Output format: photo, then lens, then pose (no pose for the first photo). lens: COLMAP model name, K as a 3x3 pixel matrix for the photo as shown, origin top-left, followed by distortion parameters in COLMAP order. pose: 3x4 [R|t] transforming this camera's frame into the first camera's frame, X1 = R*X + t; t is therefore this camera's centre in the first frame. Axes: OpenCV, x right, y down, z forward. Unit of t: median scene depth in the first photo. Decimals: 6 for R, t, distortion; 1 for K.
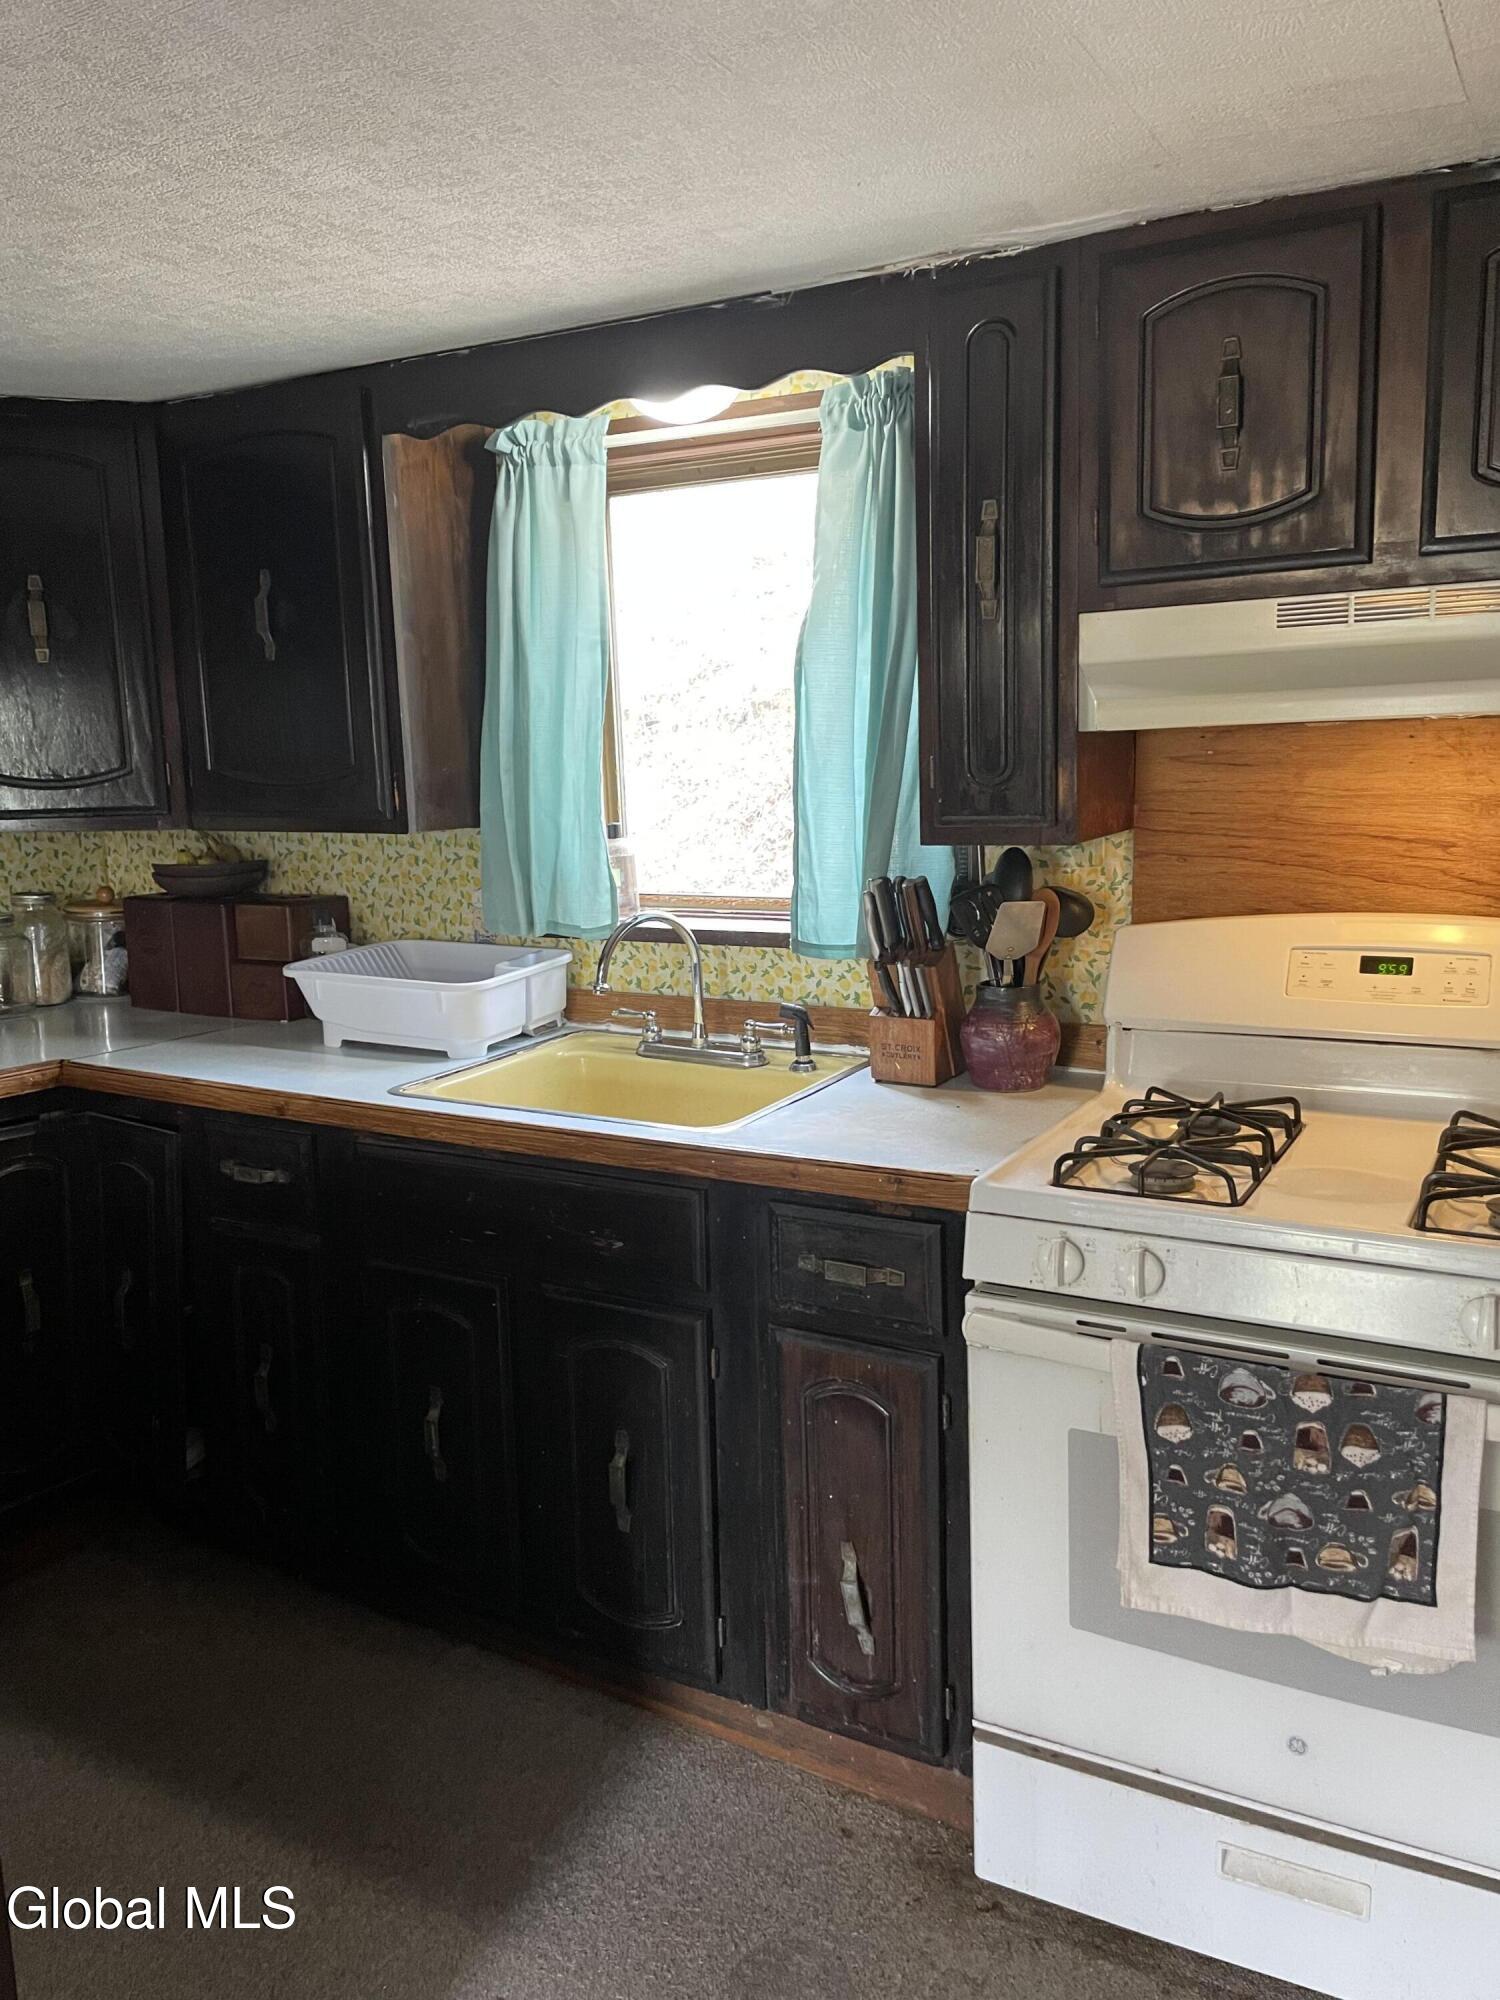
lens RADIAL K [[1505.3, 0, 719.4], [0, 1505.3, 977.9], [0, 0, 1]] dist [0.071695, -0.049518]
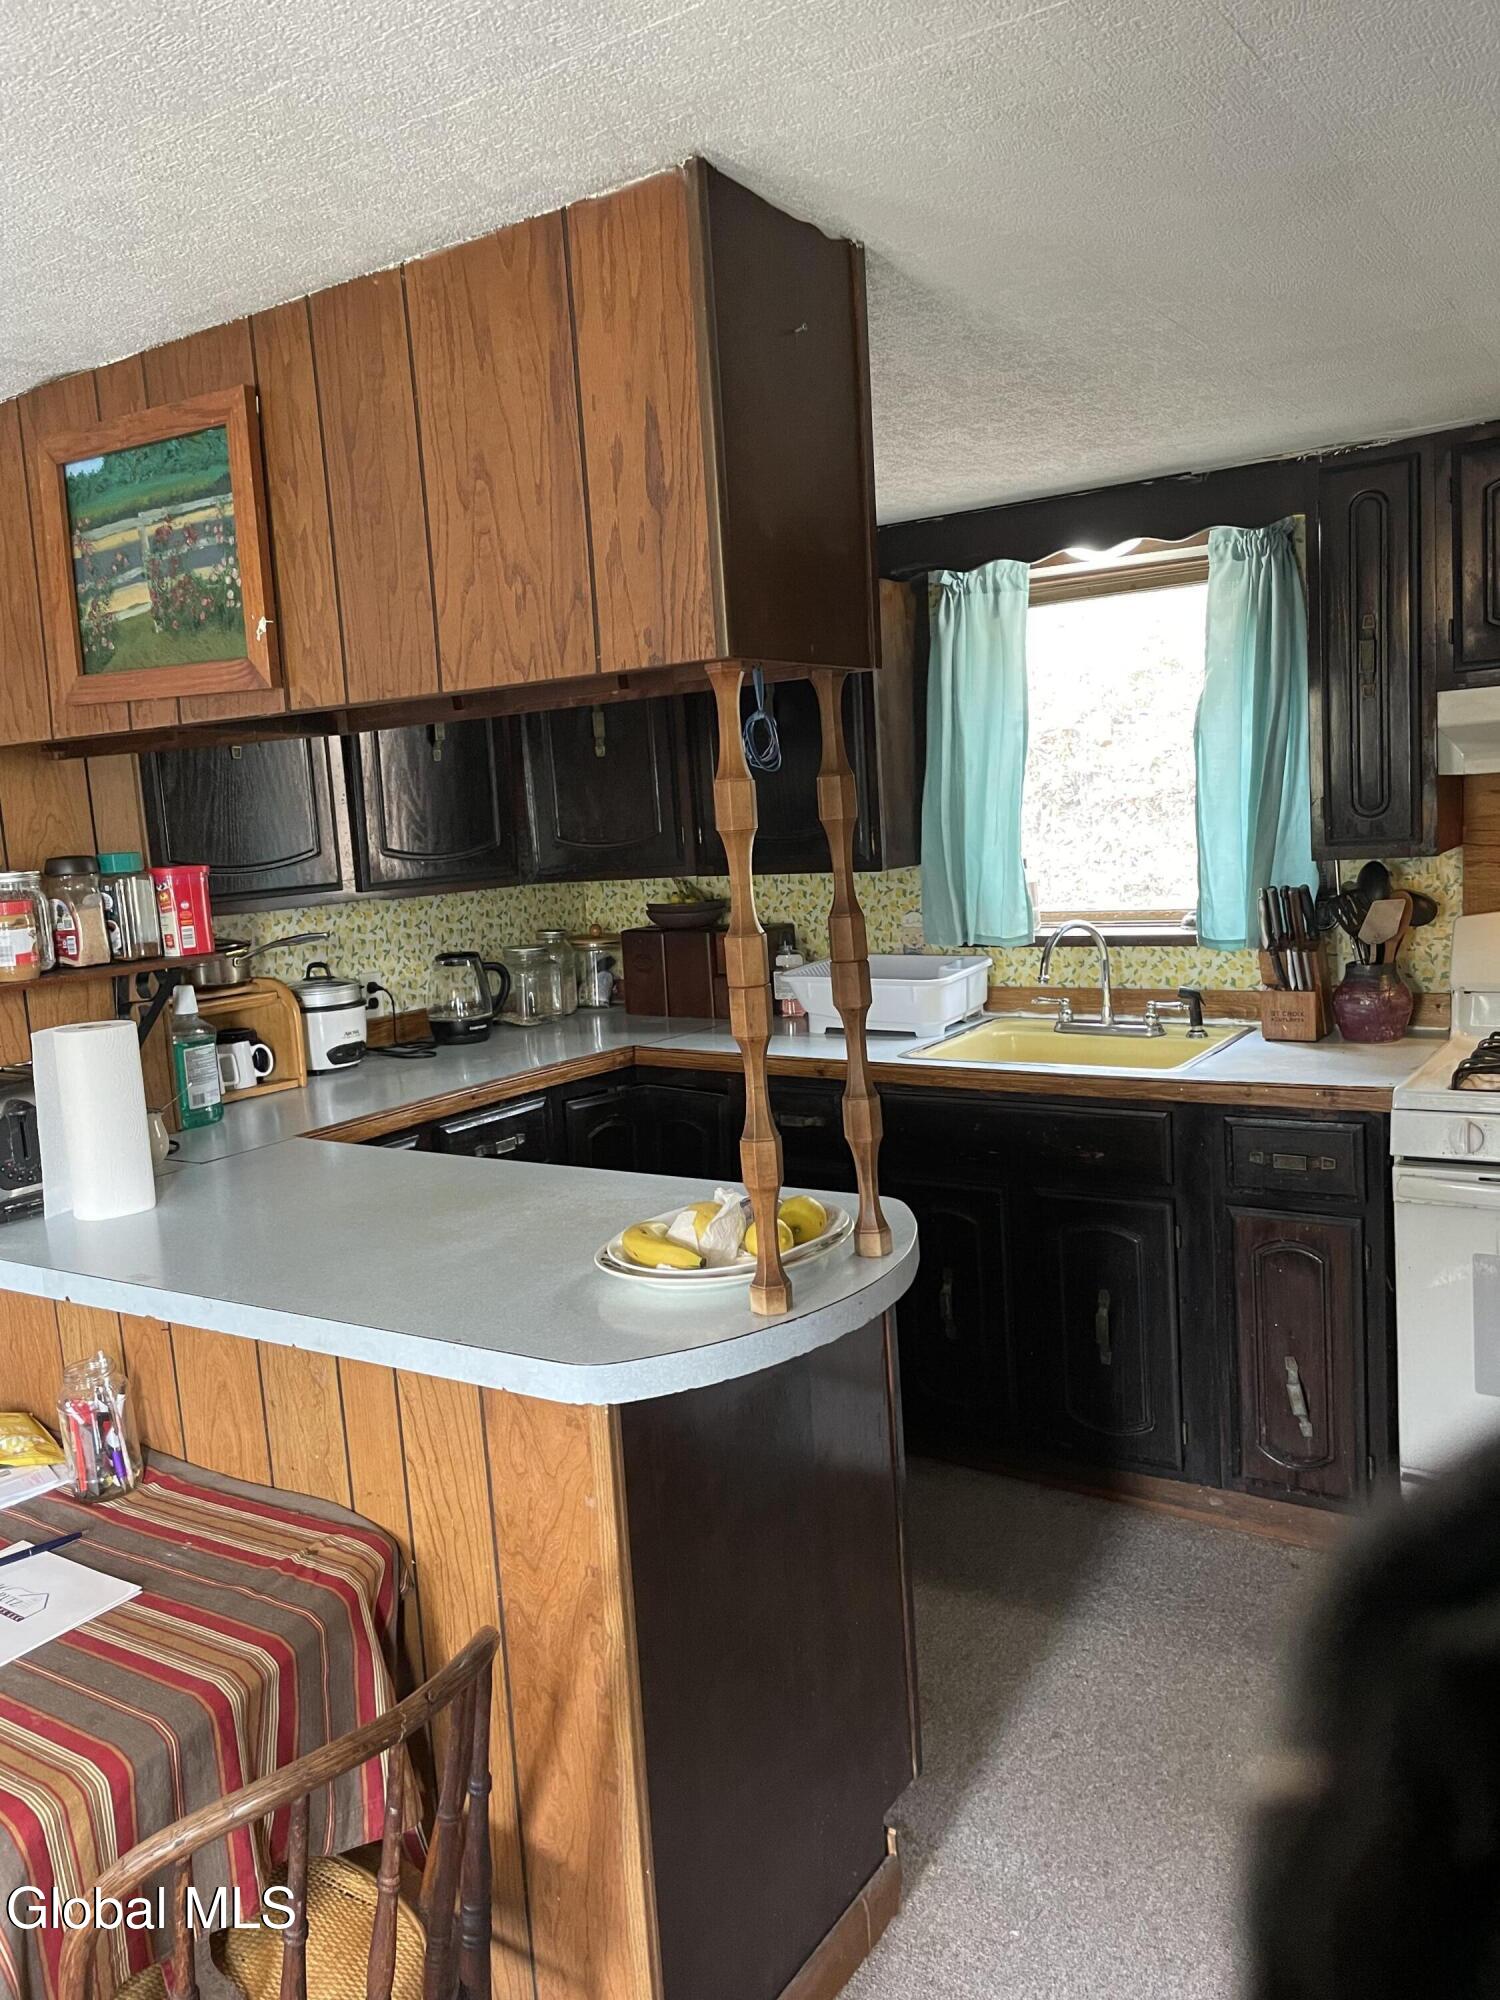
lens RADIAL K [[1505.3, 0, 751.8], [0, 1505.3, 994.2], [0, 0, 1]] dist [0.071695, -0.049518]
pose [[0.997307, -0.029229, -0.067264, -0.265483], [0.027753, 0.999355, -0.022782, 0.046778], [0.067887, 0.020854, 0.997475, -0.384537]]
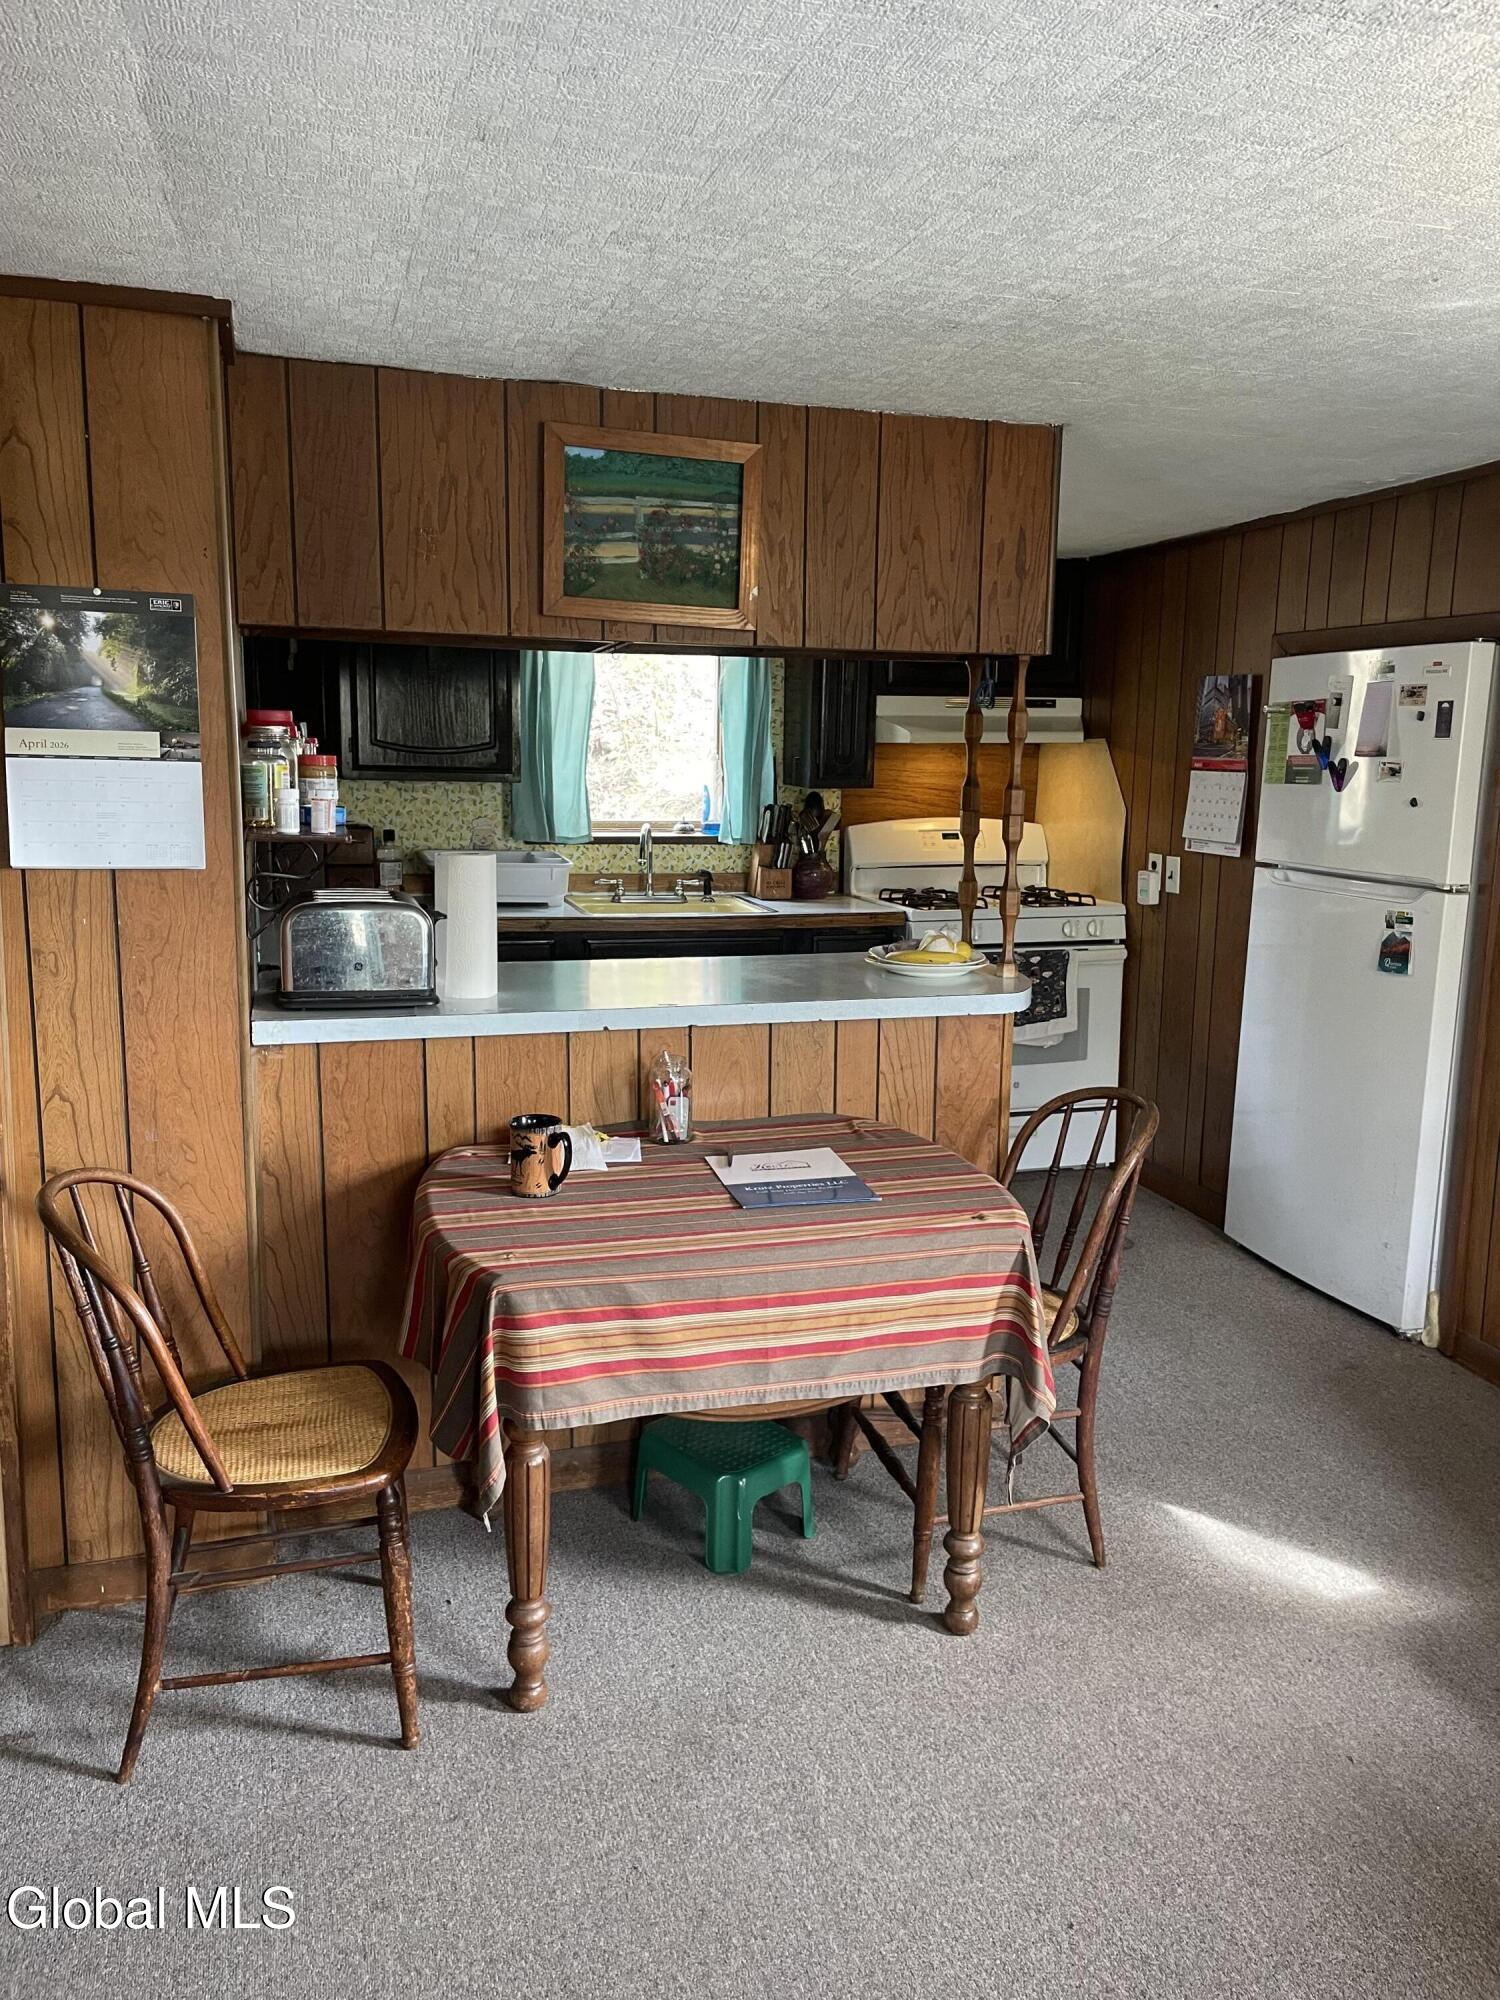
lens RADIAL K [[1505.3, 0, 754.7], [0, 1505.3, 1008.9], [0, 0, 1]] dist [0.071695, -0.049518]
pose [[0.695693, -0.087494, 0.712991, -1.485584], [0.074570, 0.995988, 0.049460, 0.118436], [-0.714459, 0.018759, 0.699426, -0.508144]]
